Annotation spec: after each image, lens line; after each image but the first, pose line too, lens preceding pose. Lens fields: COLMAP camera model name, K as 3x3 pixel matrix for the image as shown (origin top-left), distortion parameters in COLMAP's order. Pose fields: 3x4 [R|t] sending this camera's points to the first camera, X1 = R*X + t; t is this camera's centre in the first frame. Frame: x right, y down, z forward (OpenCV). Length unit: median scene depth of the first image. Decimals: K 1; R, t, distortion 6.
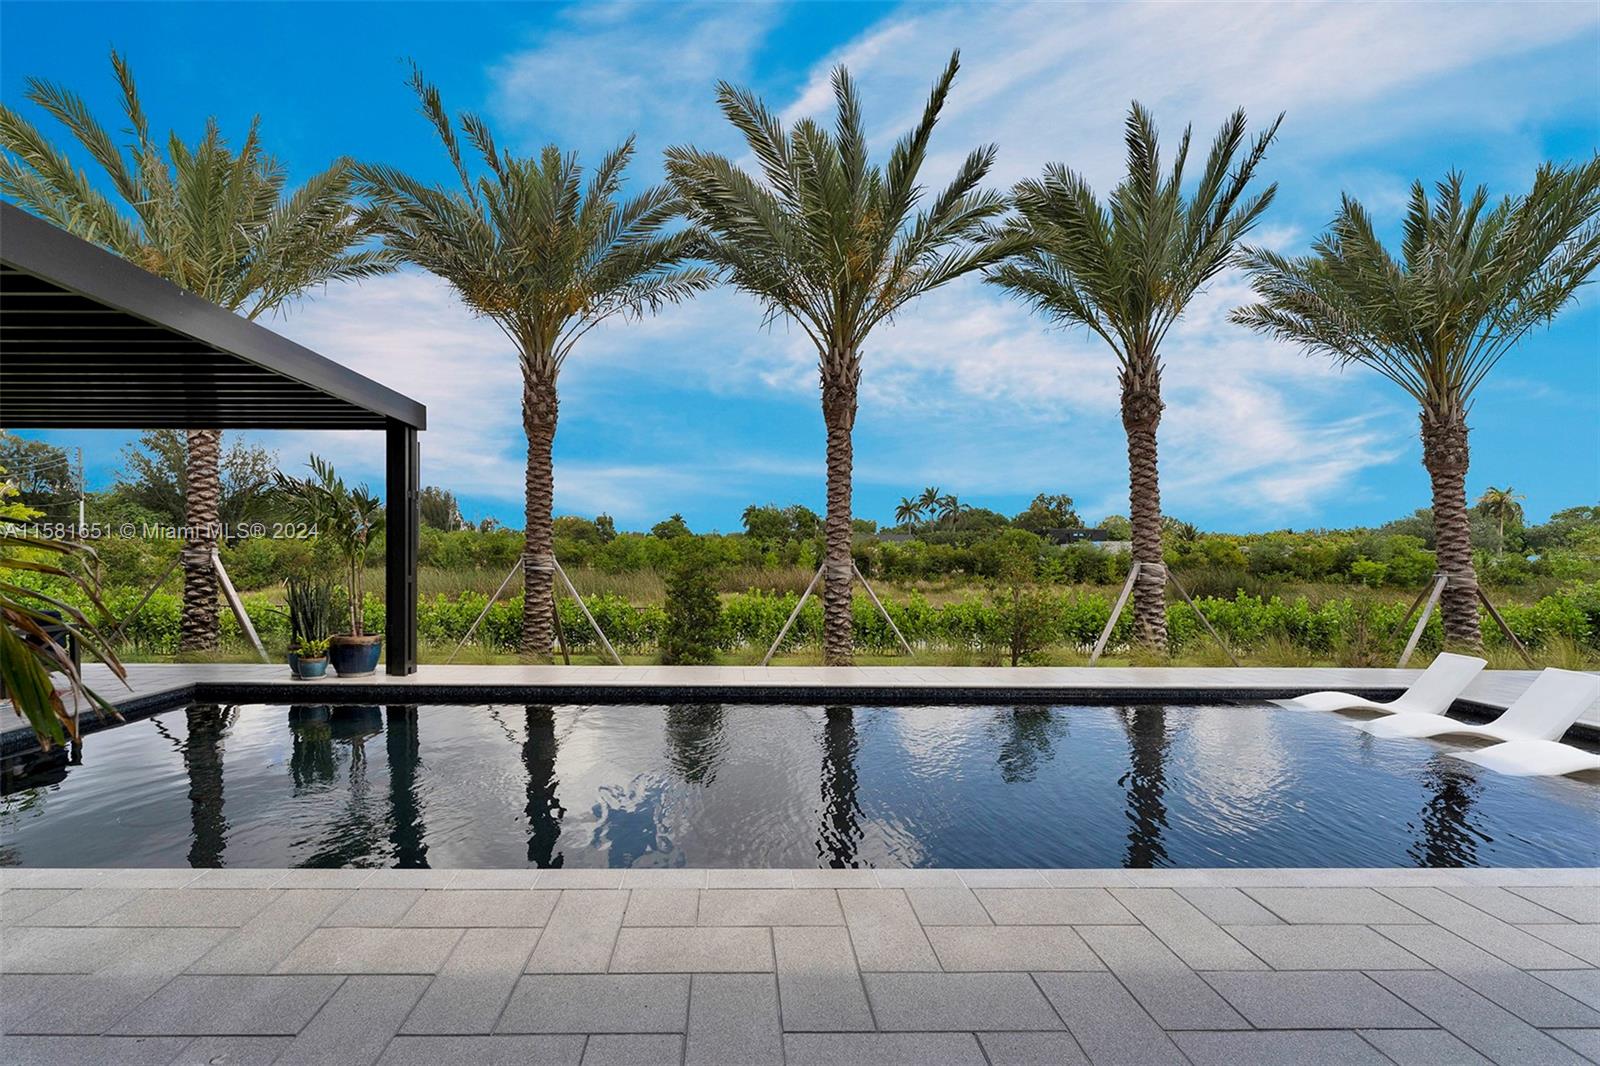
lens RADIAL K [[683.4, 0, 741.3], [0, 683.4, 568.3], [0, 0, 1]] dist [-0.000058, -0.000119]
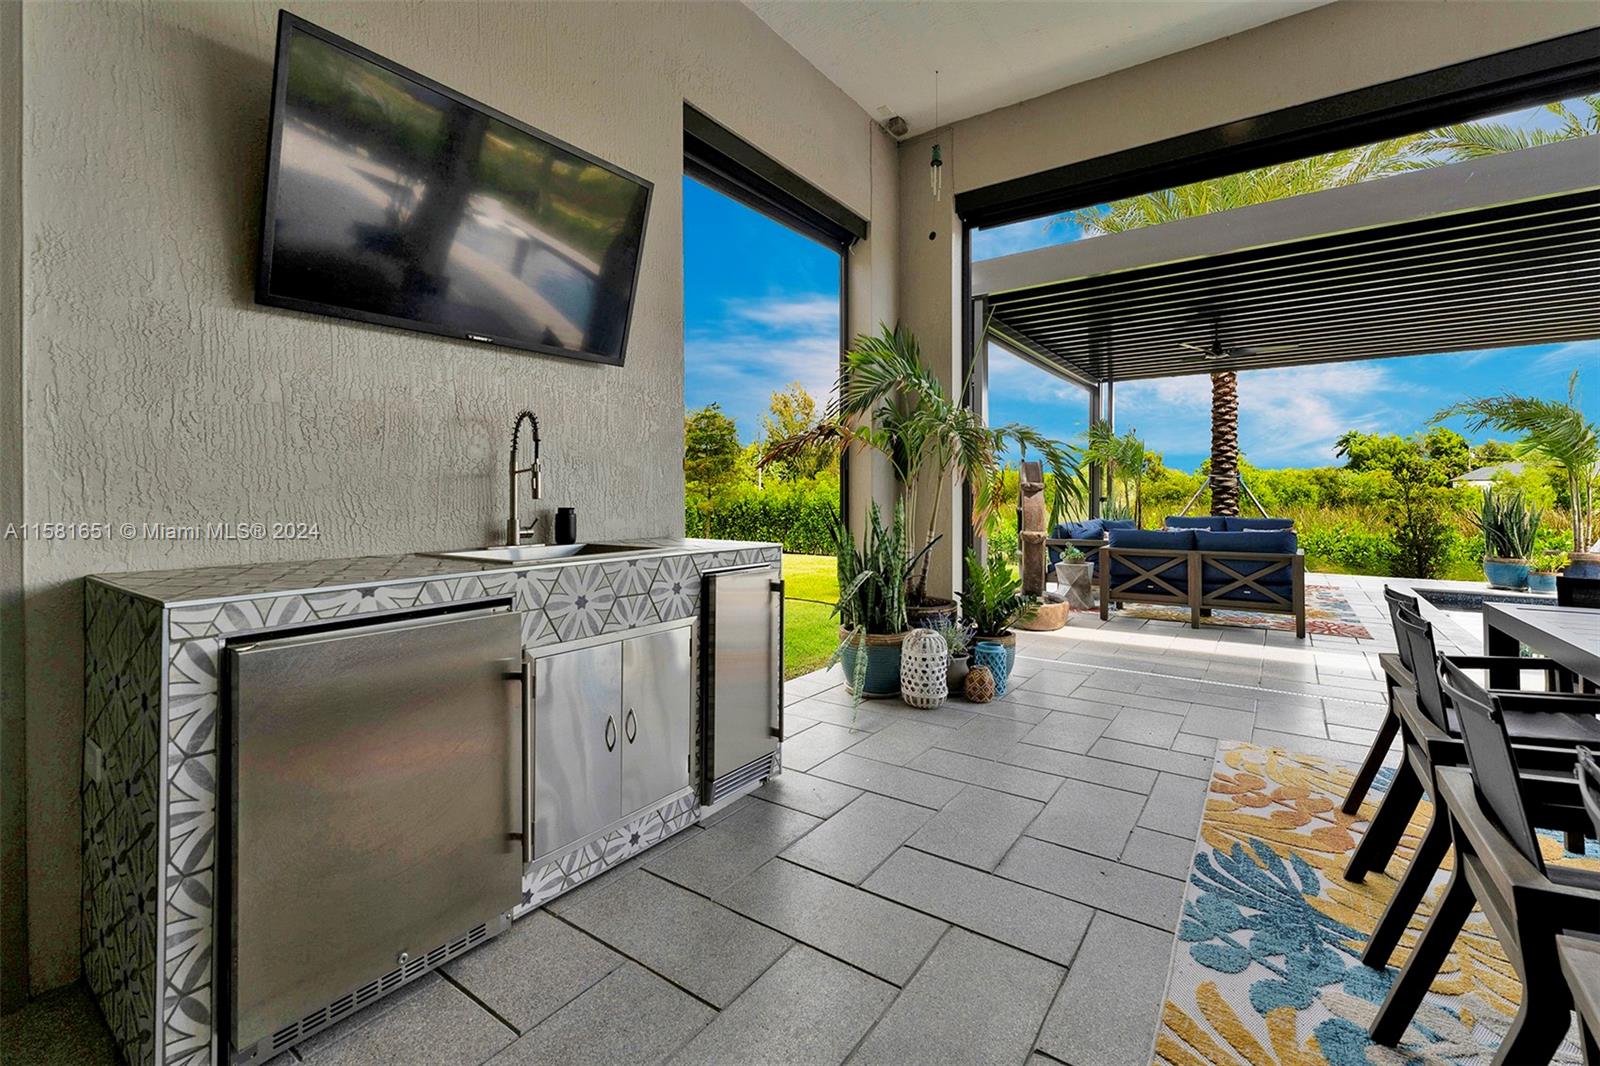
lens RADIAL K [[692.5, 0, 798.8], [0, 692.5, 490.7], [0, 0, 1]] dist [-0.003815, -0.000268]
pose [[0.809070, -0.006982, -0.587671, -0.686352], [-0.008341, 0.999692, -0.023361, 0.033328], [0.587653, 0.023802, 0.808763, -0.348158]]
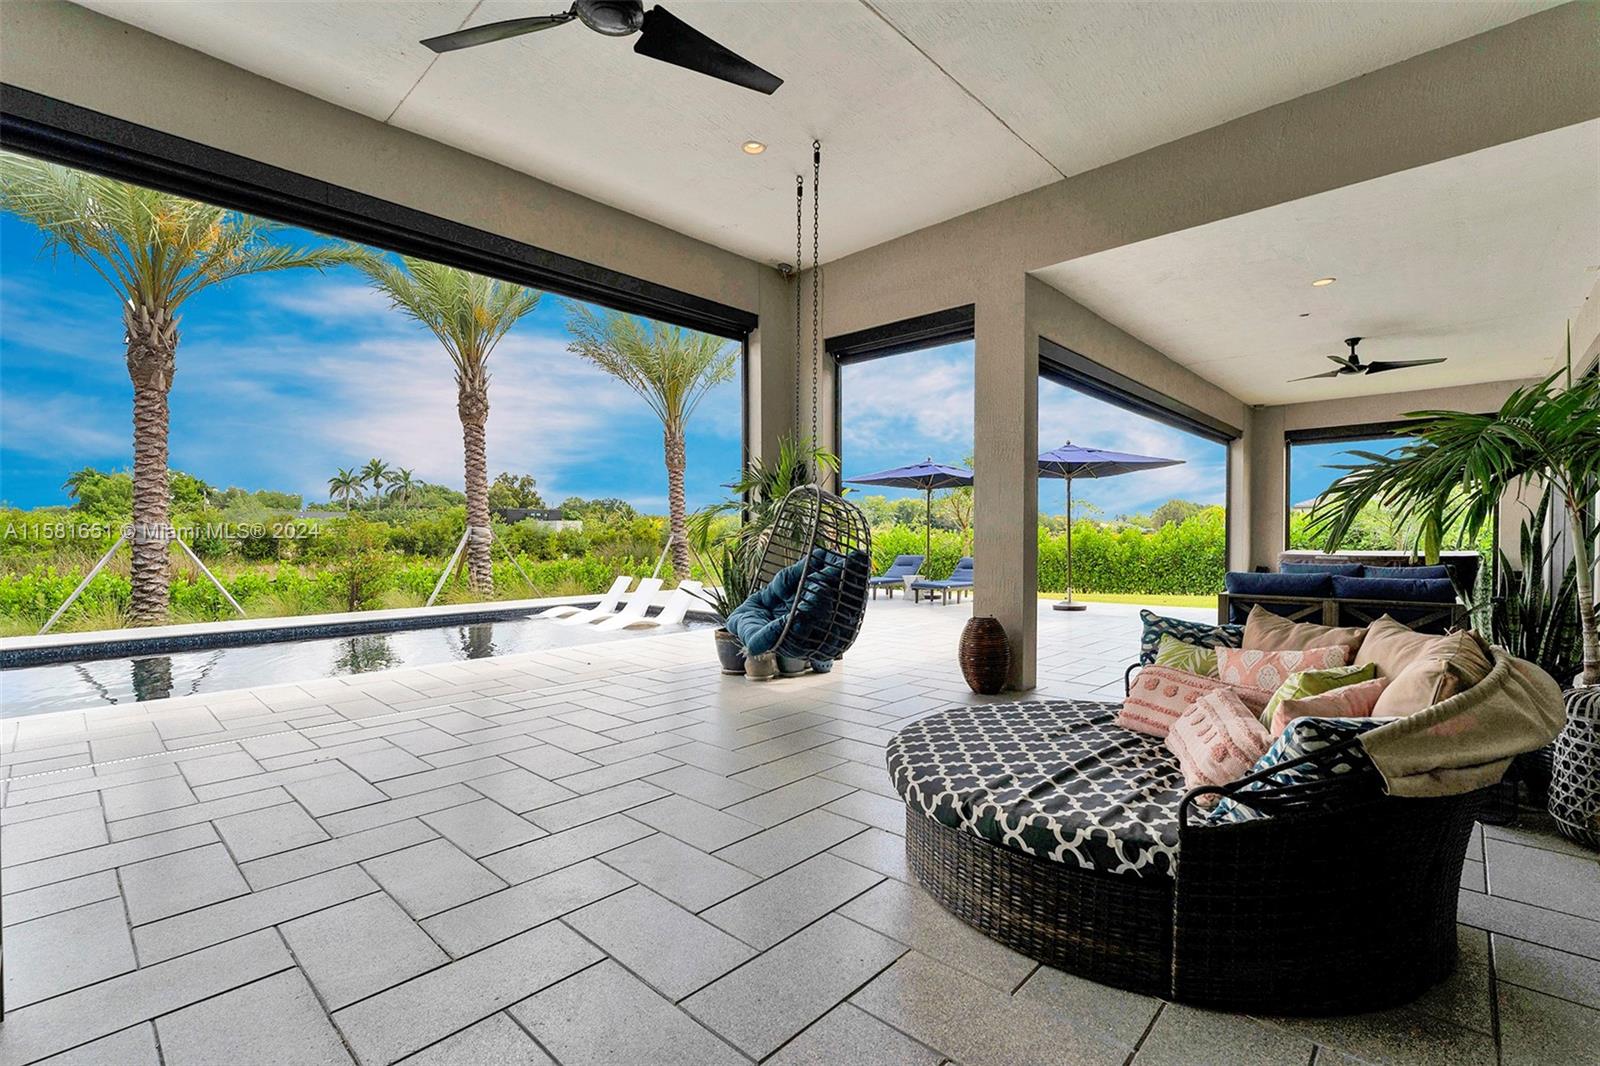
lens RADIAL K [[710.7, 0, 800.0], [0, 710.7, 533.0], [0, 0, 1]] dist [-0.001826, -0.000186]
pose [[0.696150, -0.007622, 0.717856, 0.062351], [0.024698, 0.999606, -0.013337, 0.036463], [-0.717472, 0.027014, 0.696064, -0.363122]]
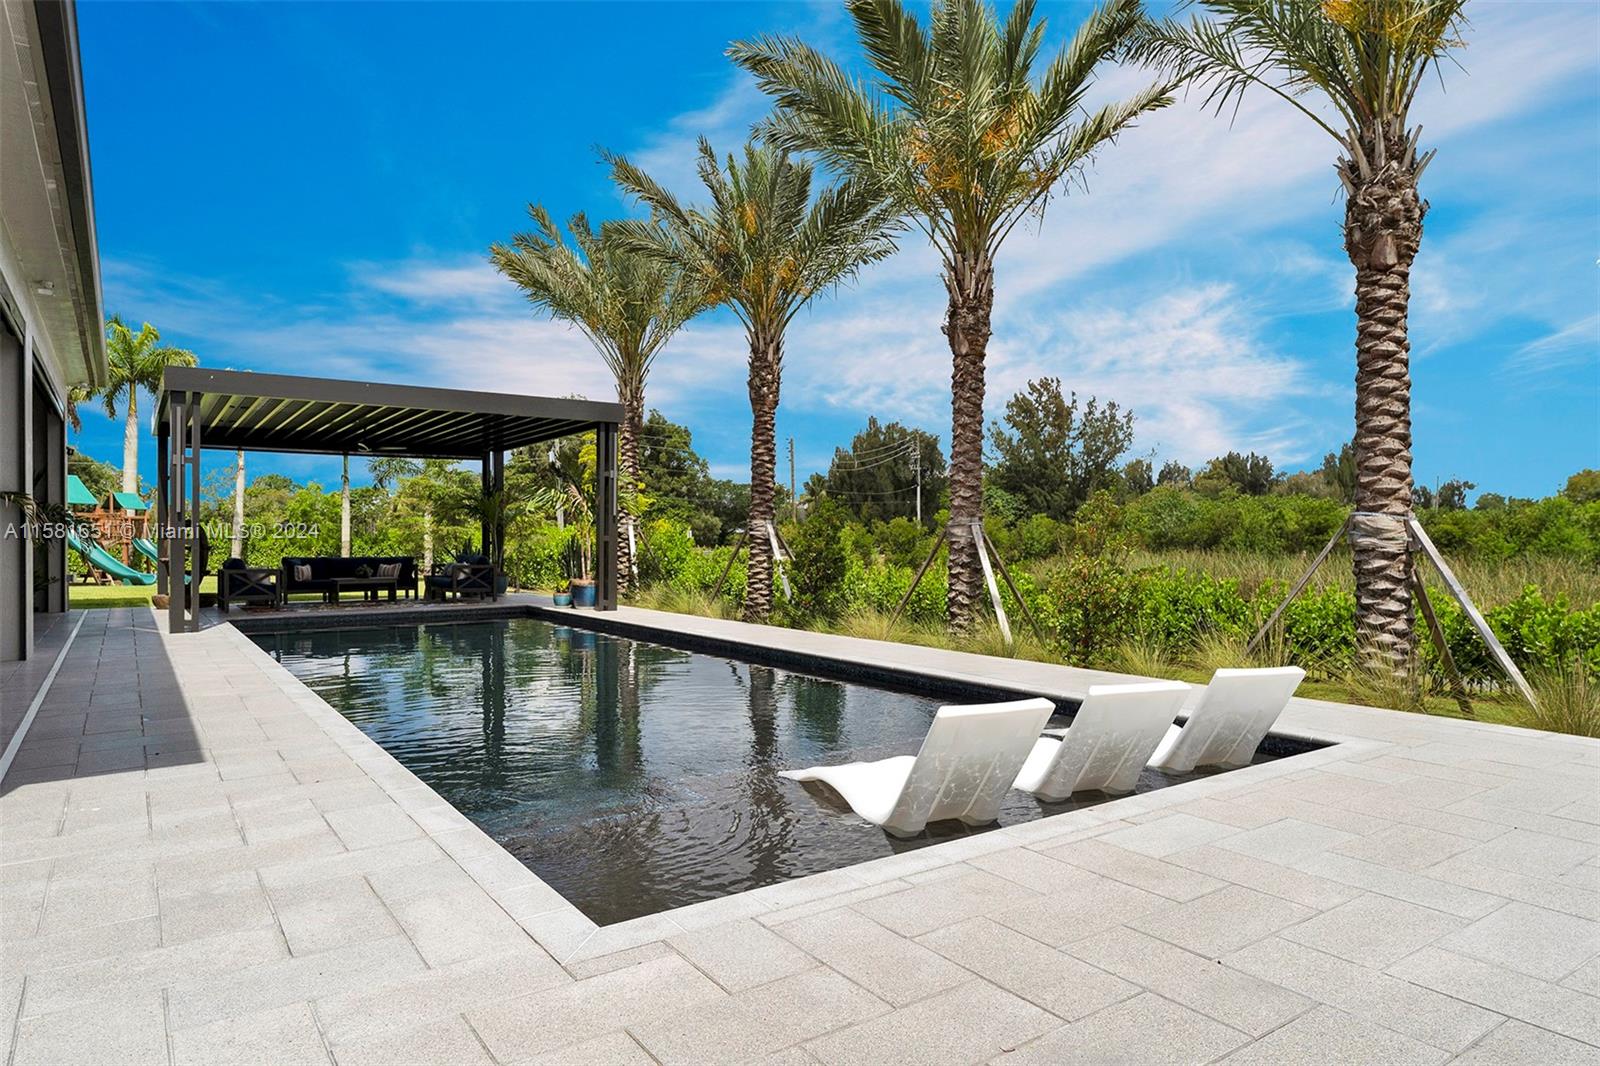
lens RADIAL K [[973.0, 0, 800.0], [0, 973.0, 533.0], [0, 0, 1]] dist [0.004209, 0.000995]
pose [[0.558298, -0.009788, -0.829583, 0.995204], [-0.013082, 0.999702, -0.020600, 0.030777], [0.829537, 0.022353, 0.558004, 0.207799]]
